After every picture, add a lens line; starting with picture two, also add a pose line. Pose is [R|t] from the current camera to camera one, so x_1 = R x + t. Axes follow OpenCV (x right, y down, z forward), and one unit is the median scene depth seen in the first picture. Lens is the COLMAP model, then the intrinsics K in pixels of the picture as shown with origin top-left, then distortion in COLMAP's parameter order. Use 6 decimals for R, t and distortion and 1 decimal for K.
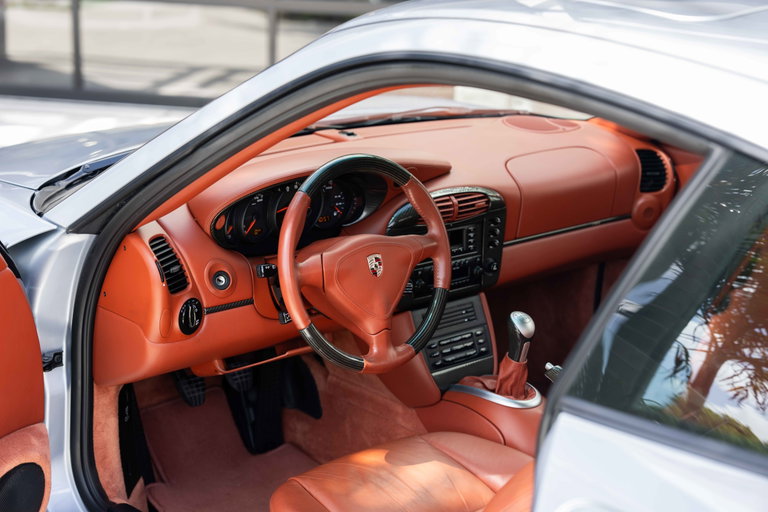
lens RADIAL K [[1457.0, 0, 383.7], [0, 1457.0, 255.3], [0, 0, 1]] dist [0.308649, 0.000000]
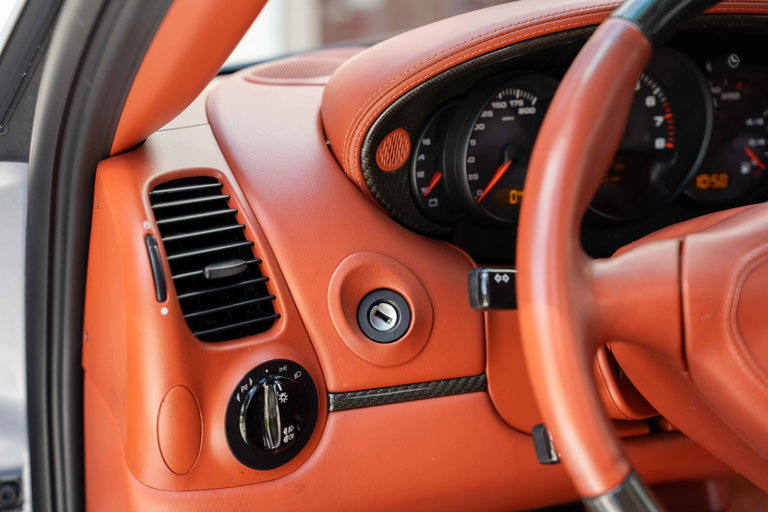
lens RADIAL K [[1210.8, 0, 383.6], [0, 1210.8, 256.5], [0, 0, 1]] dist [0.222170, 0.000000]
pose [[0.944077, 0.034616, -0.327904, -0.017672], [-0.057937, 0.996417, -0.061619, 0.021193], [0.324596, 0.077170, 0.942699, 0.740451]]
